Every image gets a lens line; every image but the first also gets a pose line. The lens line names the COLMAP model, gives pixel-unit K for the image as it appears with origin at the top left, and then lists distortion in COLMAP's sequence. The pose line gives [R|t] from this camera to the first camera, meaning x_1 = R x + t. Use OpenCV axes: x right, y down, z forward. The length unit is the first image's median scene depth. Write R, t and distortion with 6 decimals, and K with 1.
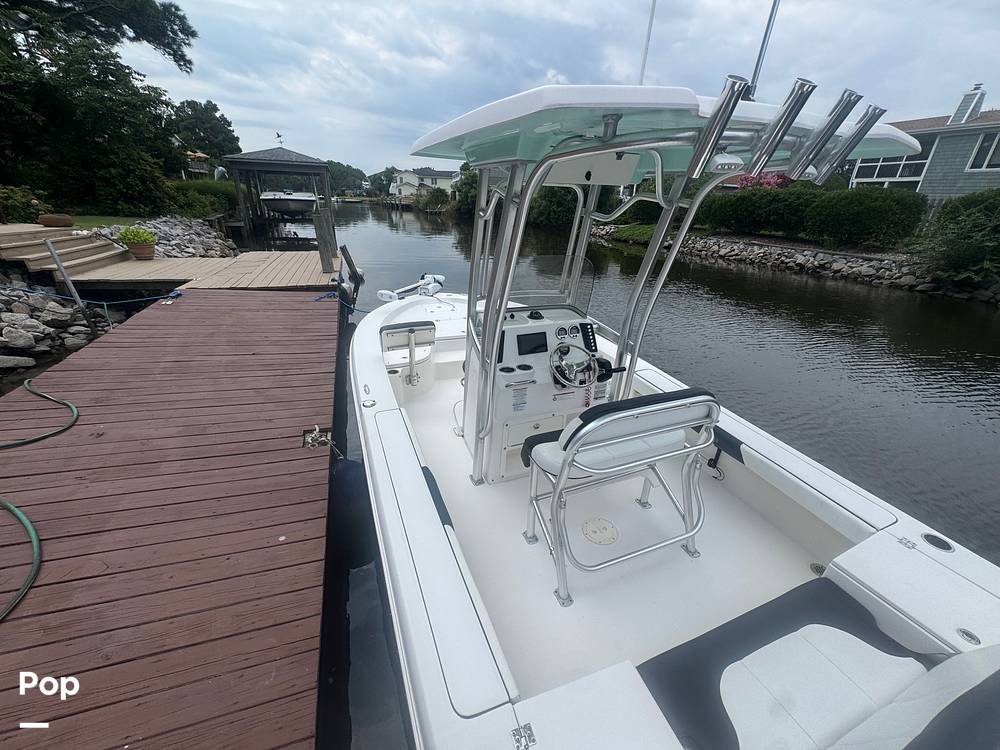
lens RADIAL K [[397.8, 0, 502.4], [0, 397.8, 373.1], [0, 0, 1]] dist [-0.002166, 0.000211]
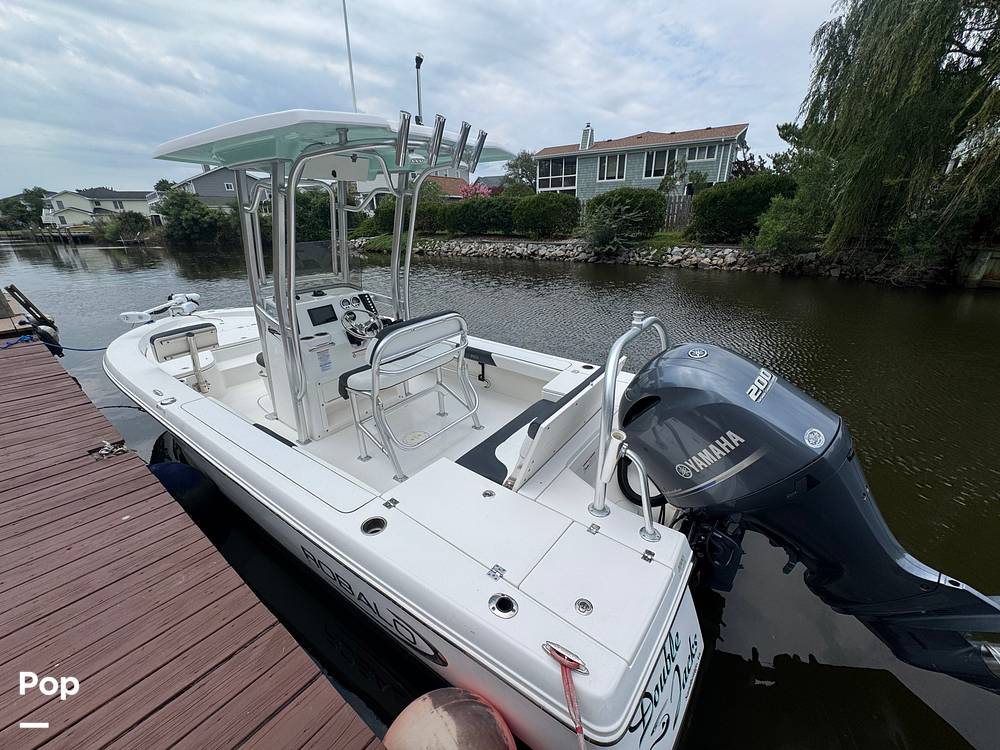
lens RADIAL K [[397.8, 0, 500.6], [0, 397.8, 374.2], [0, 0, 1]] dist [-0.002166, 0.000211]
pose [[0.838418, -0.246971, 0.485860, -0.068770], [0.262048, 0.964308, 0.037974, 0.129278], [-0.477897, 0.095481, 0.873211, -0.192565]]
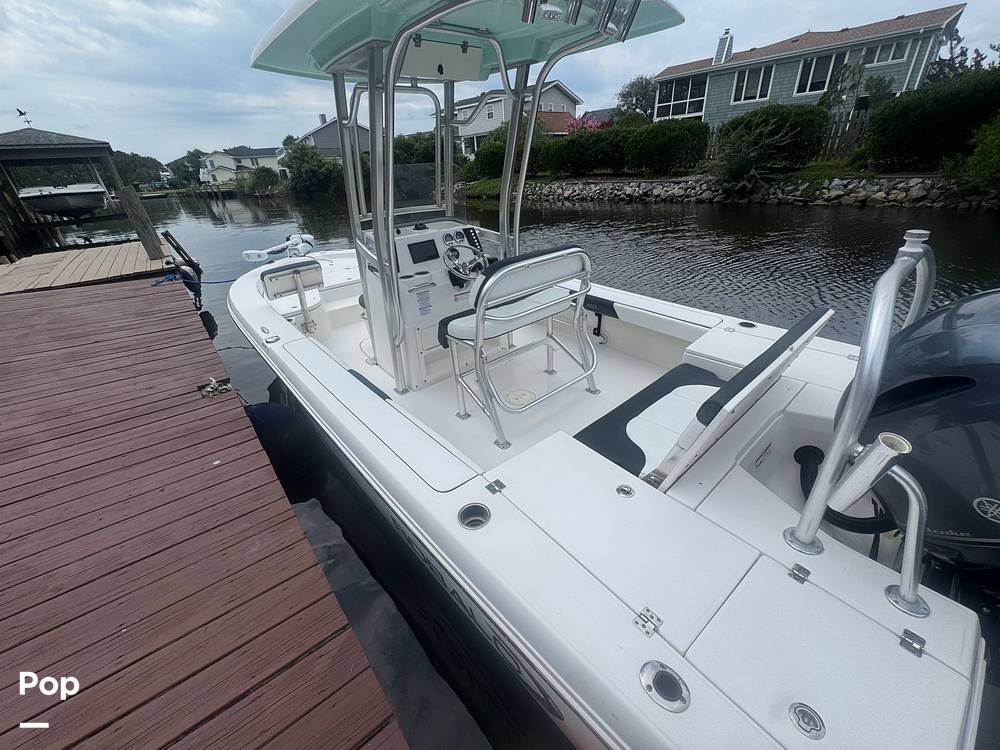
lens RADIAL K [[397.8, 0, 500.4], [0, 397.8, 373.3], [0, 0, 1]] dist [-0.002166, 0.000211]
pose [[0.936383, -0.237816, 0.258127, -0.052717], [0.220411, 0.970786, 0.094835, 0.124350], [-0.273140, -0.031908, 0.961445, -0.050829]]
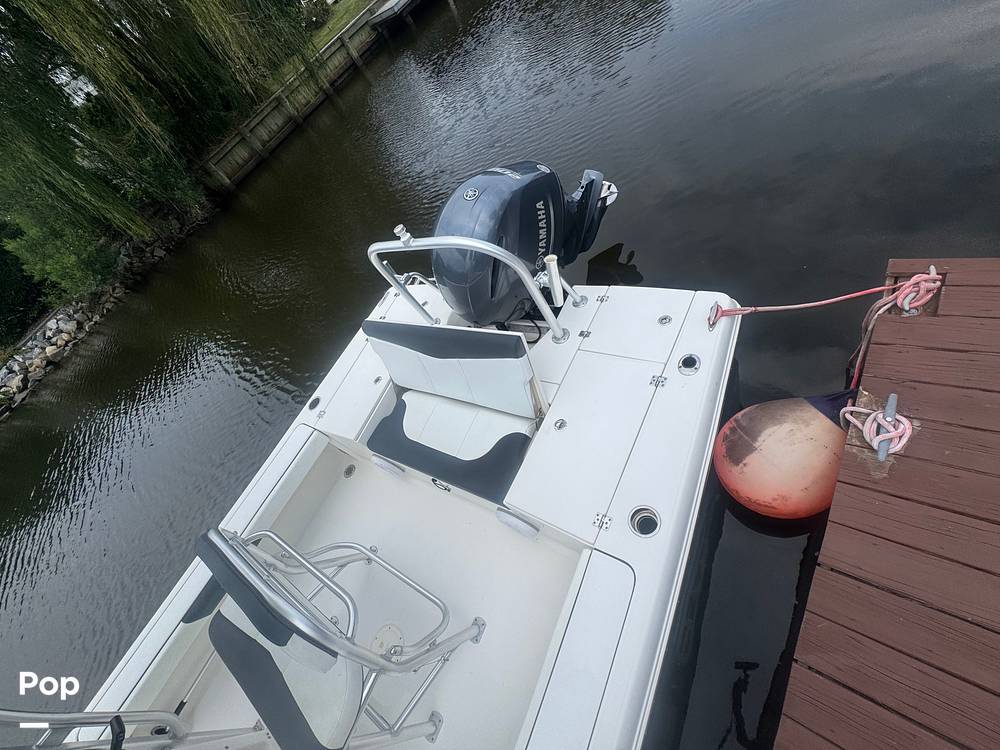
lens RADIAL K [[397.8, 0, 509.0], [0, 397.8, 363.0], [0, 0, 1]] dist [-0.002166, 0.000211]
pose [[-0.591305, -0.461443, 0.661384, -0.110783], [0.669673, 0.175990, 0.721502, -0.086099], [-0.449329, 0.869539, 0.204952, 0.117345]]
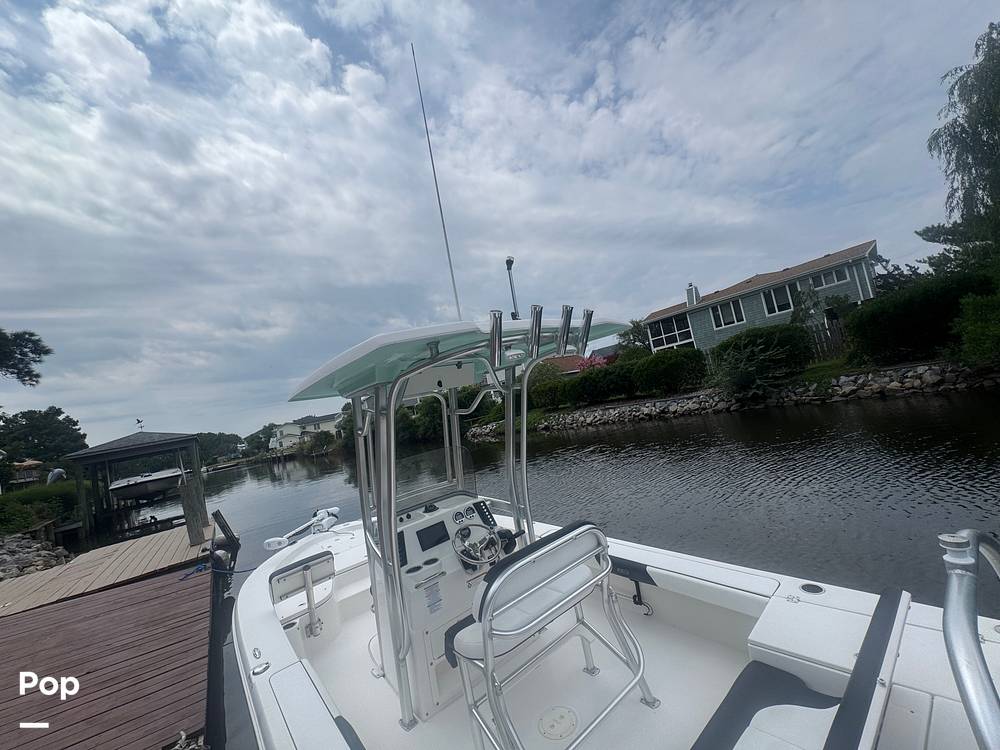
lens RADIAL K [[397.8, 0, 501.2], [0, 397.8, 377.9], [0, 0, 1]] dist [-0.002166, 0.000211]
pose [[0.935297, -0.204341, 0.288902, 0.017288], [0.317994, 0.843511, -0.432862, 0.055232], [-0.155240, 0.496723, 0.853913, -0.072415]]
